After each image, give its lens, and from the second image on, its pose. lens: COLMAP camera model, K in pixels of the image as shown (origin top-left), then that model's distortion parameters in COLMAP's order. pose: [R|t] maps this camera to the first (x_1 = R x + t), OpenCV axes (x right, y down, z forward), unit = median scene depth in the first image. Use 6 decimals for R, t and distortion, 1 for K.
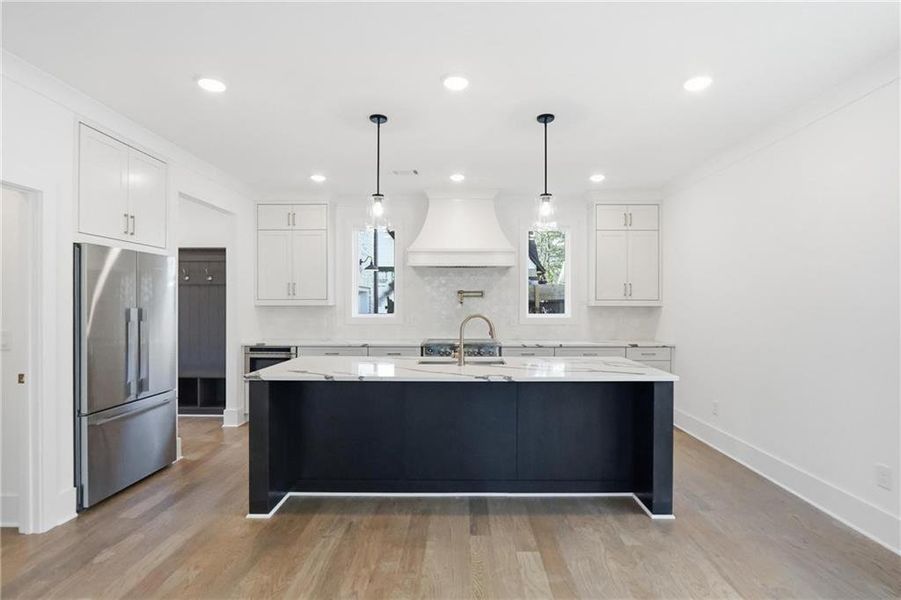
lens RADIAL K [[442.9, 0, 450.5], [0, 442.9, 300.0], [0, 0, 1]] dist [-0.019316, 0.000652]
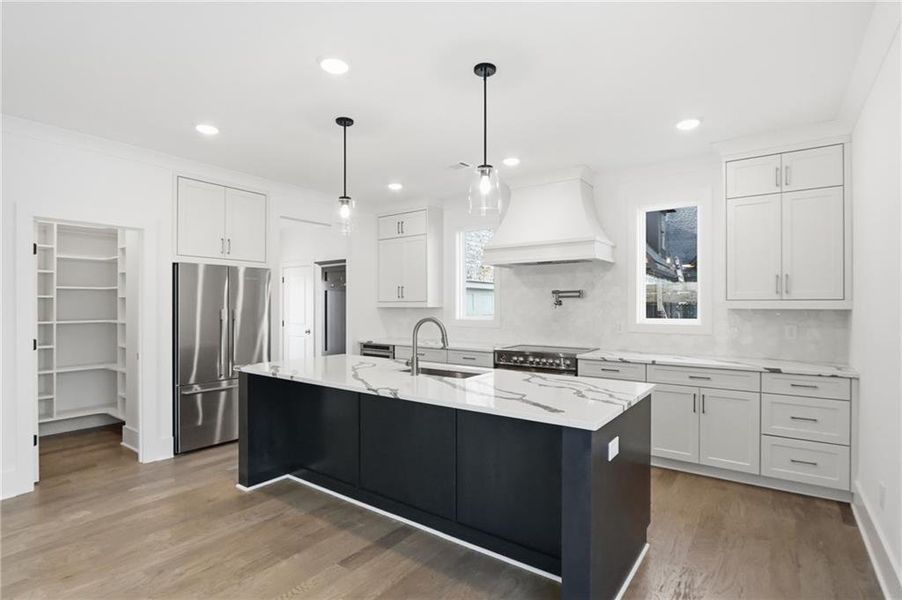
lens RADIAL K [[436.4, 0, 457.1], [0, 436.4, 302.1], [0, 0, 1]] dist [-0.014807, 0.000011]
pose [[0.821589, -0.004922, -0.570058, 0.396817], [0.005522, 0.999985, -0.000676, 0.001253], [0.570053, -0.002592, 0.821604, 0.216953]]
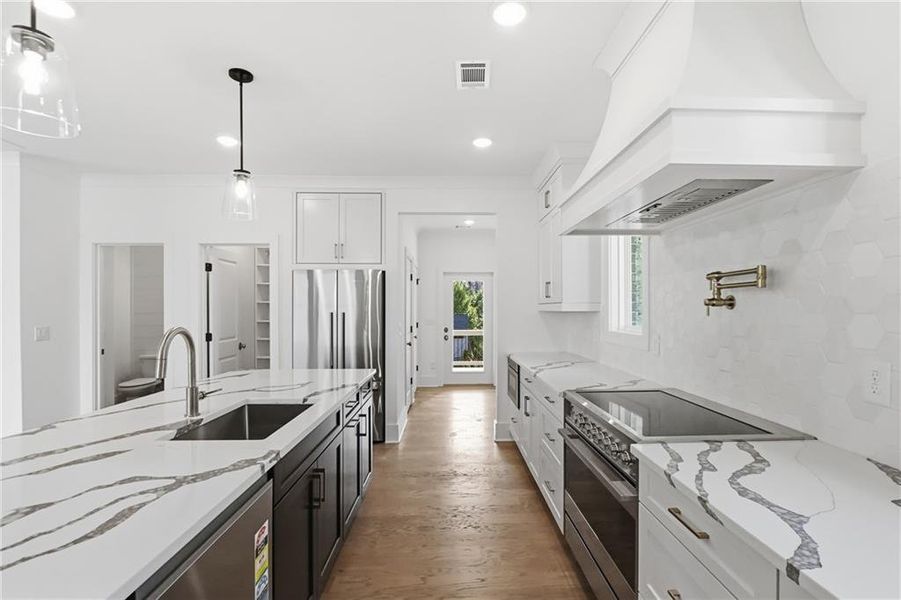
lens RADIAL K [[420.6, 0, 461.6], [0, 420.6, 307.5], [0, 0, 1]] dist [-0.016230, 0.000293]
pose [[0.057135, -0.004193, -0.998358, 0.392212], [0.009204, 0.999951, -0.003673, 0.007806], [0.998324, -0.008979, 0.057171, 0.879231]]
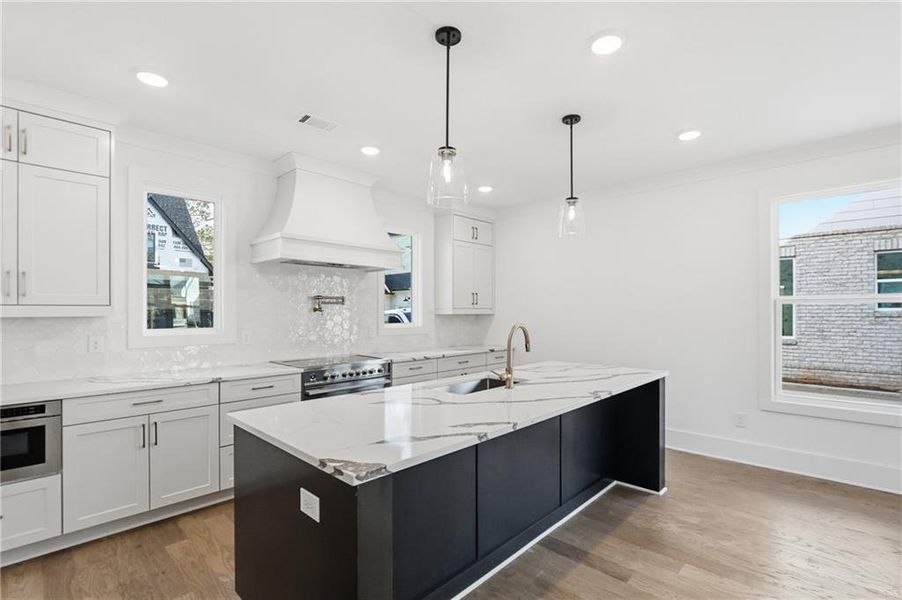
lens RADIAL K [[421.1, 0, 462.1], [0, 421.1, 307.5], [0, 0, 1]] dist [-0.016230, 0.000293]
pose [[0.667058, 0.005263, 0.744987, -0.404896], [-0.002499, 0.999985, -0.004827, 0.003023], [-0.745001, 0.001358, 0.667062, 0.365486]]
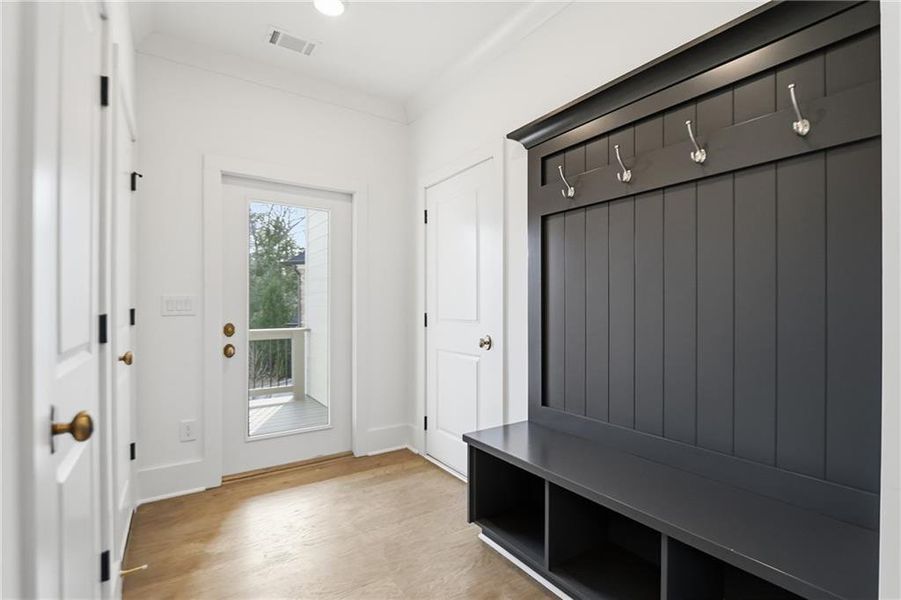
lens RADIAL K [[420.6, 0, 461.6], [0, 420.6, 307.5], [0, 0, 1]] dist [-0.016230, 0.000293]
pose [[0.586250, 0.001735, -0.810129, -0.486631], [0.008575, 0.999928, 0.008347, 0.050918], [0.810085, -0.011840, 0.586193, 0.833466]]
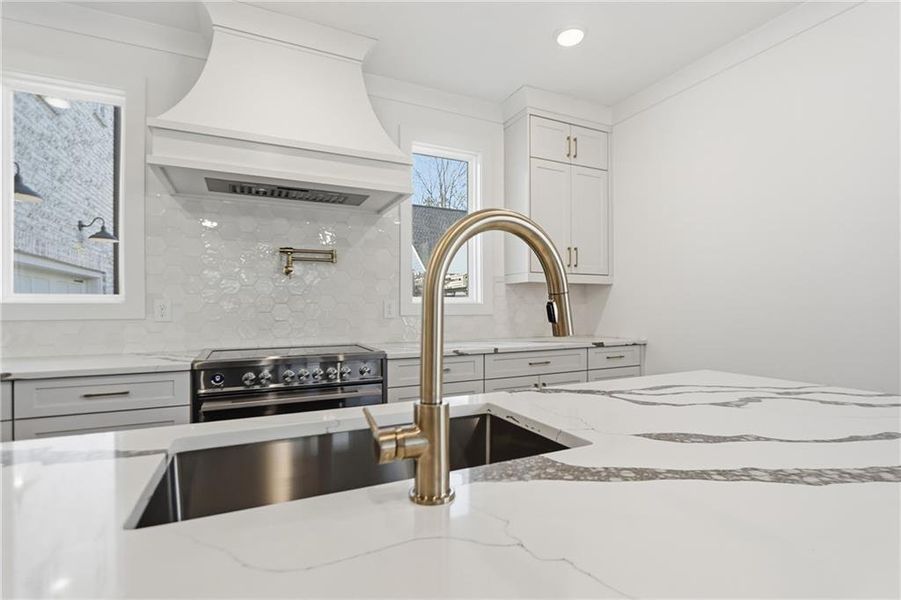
lens RADIAL K [[431.0, 0, 460.0], [0, 431.0, 305.1], [0, 0, 1]] dist [-0.015859, 0.000100]
pose [[0.887435, -0.002317, 0.460928, -0.029776], [0.002155, 0.999997, 0.000876, 0.047796], [-0.460928, 0.000216, 0.887437, 0.560412]]
